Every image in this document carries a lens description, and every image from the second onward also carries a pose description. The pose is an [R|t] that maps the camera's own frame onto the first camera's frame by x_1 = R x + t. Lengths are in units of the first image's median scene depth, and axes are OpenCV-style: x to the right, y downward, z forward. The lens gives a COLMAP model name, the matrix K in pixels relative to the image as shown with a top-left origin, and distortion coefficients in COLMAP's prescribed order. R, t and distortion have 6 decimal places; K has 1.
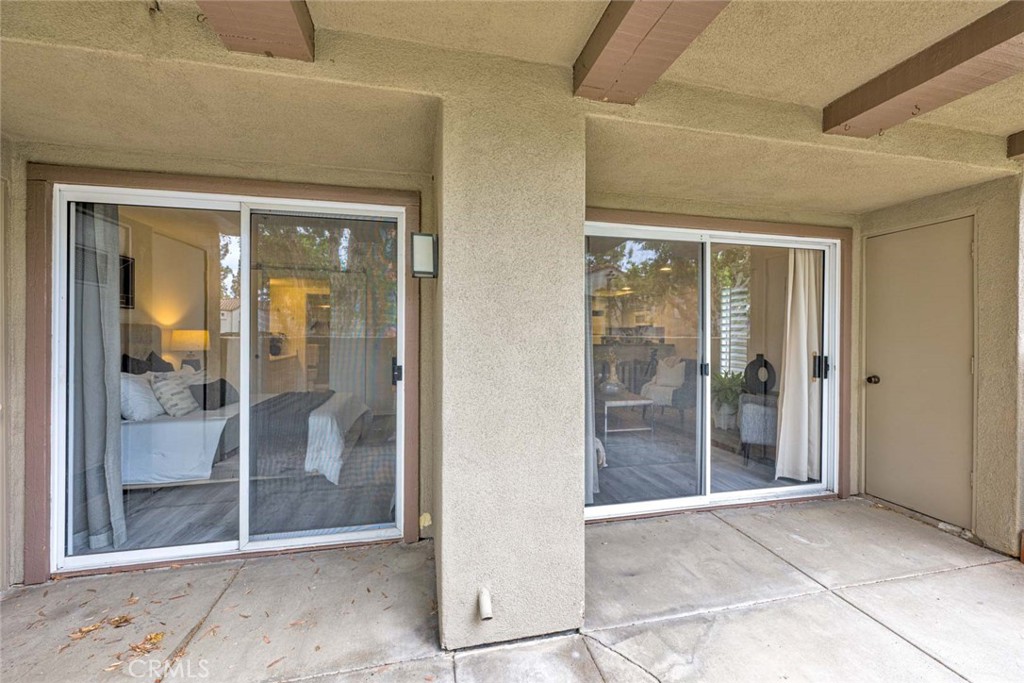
lens RADIAL K [[420.0, 0, 514.1], [0, 420.0, 339.0], [0, 0, 1]] dist [-0.002639, -0.000123]
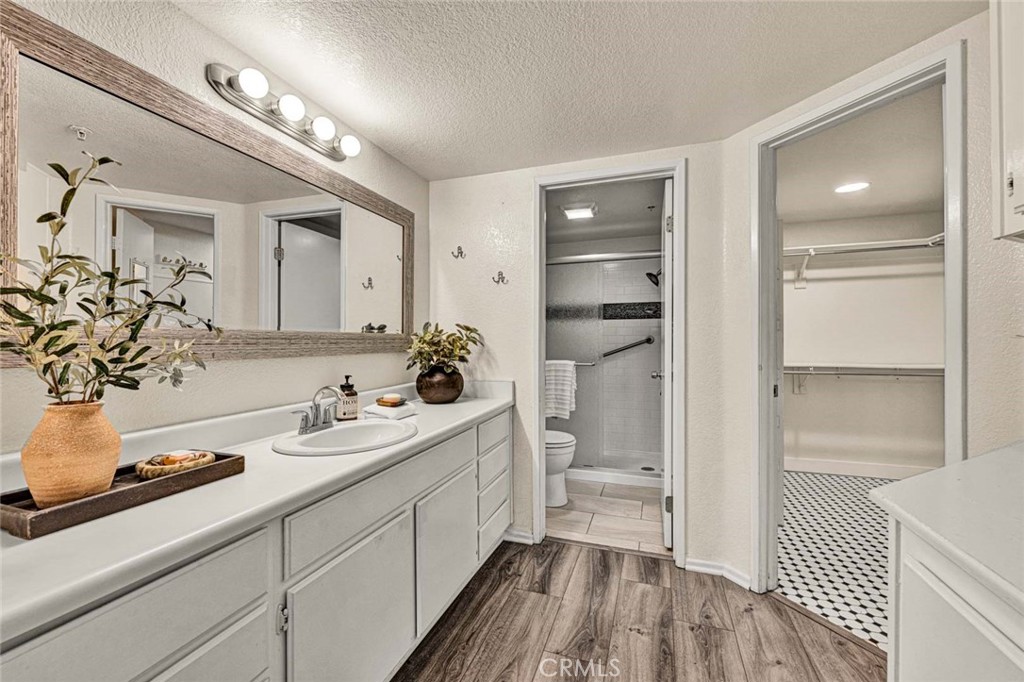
lens RADIAL K [[420.0, 0, 512.2], [0, 420.0, 338.4], [0, 0, 1]] dist [-0.002639, -0.000123]
pose [[0.852455, -0.002904, -0.522792, -0.364489], [-0.000494, 0.999980, -0.006361, -0.003429], [0.522800, 0.005681, 0.852436, 0.750359]]
